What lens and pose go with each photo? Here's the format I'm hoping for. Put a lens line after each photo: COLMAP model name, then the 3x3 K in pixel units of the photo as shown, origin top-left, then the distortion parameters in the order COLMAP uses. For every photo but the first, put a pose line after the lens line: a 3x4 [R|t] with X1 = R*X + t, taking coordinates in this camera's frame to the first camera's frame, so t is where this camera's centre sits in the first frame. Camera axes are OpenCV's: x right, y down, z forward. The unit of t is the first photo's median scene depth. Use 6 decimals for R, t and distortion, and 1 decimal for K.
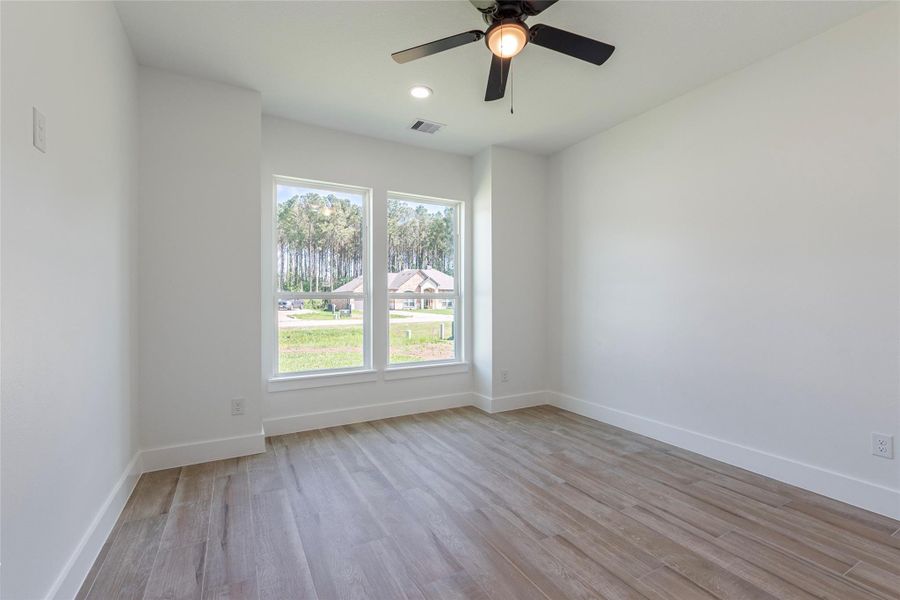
lens RADIAL K [[395.7, 0, 450.0], [0, 395.7, 300.0], [0, 0, 1]] dist [-0.000051, -0.000189]
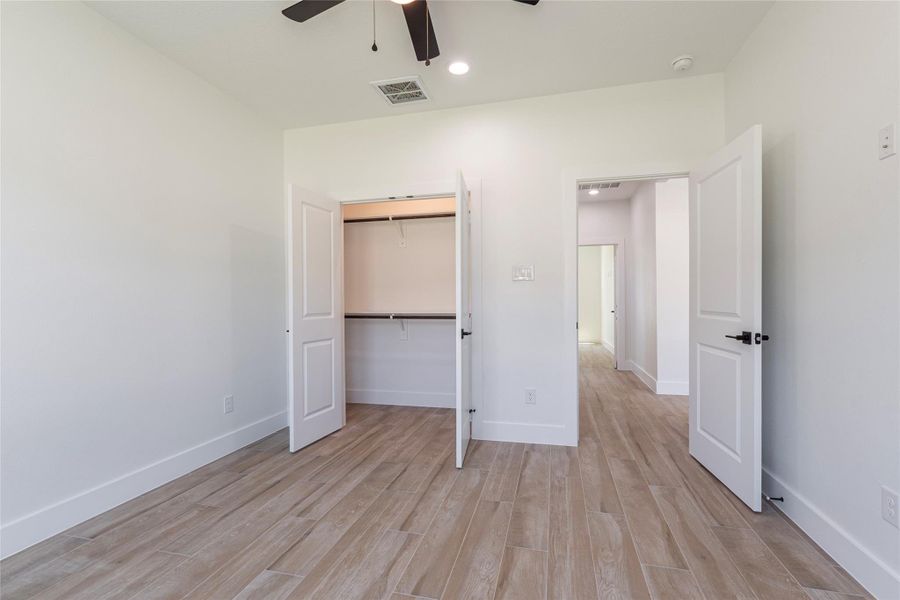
lens RADIAL K [[441.5, 0, 456.0], [0, 441.5, 301.3], [0, 0, 1]] dist [0.002268, -0.000158]
pose [[-0.760277, 0.006280, 0.649569, -0.509627], [0.009287, 0.999956, 0.001201, 0.009924], [-0.649533, 0.006946, -0.760302, 1.578160]]
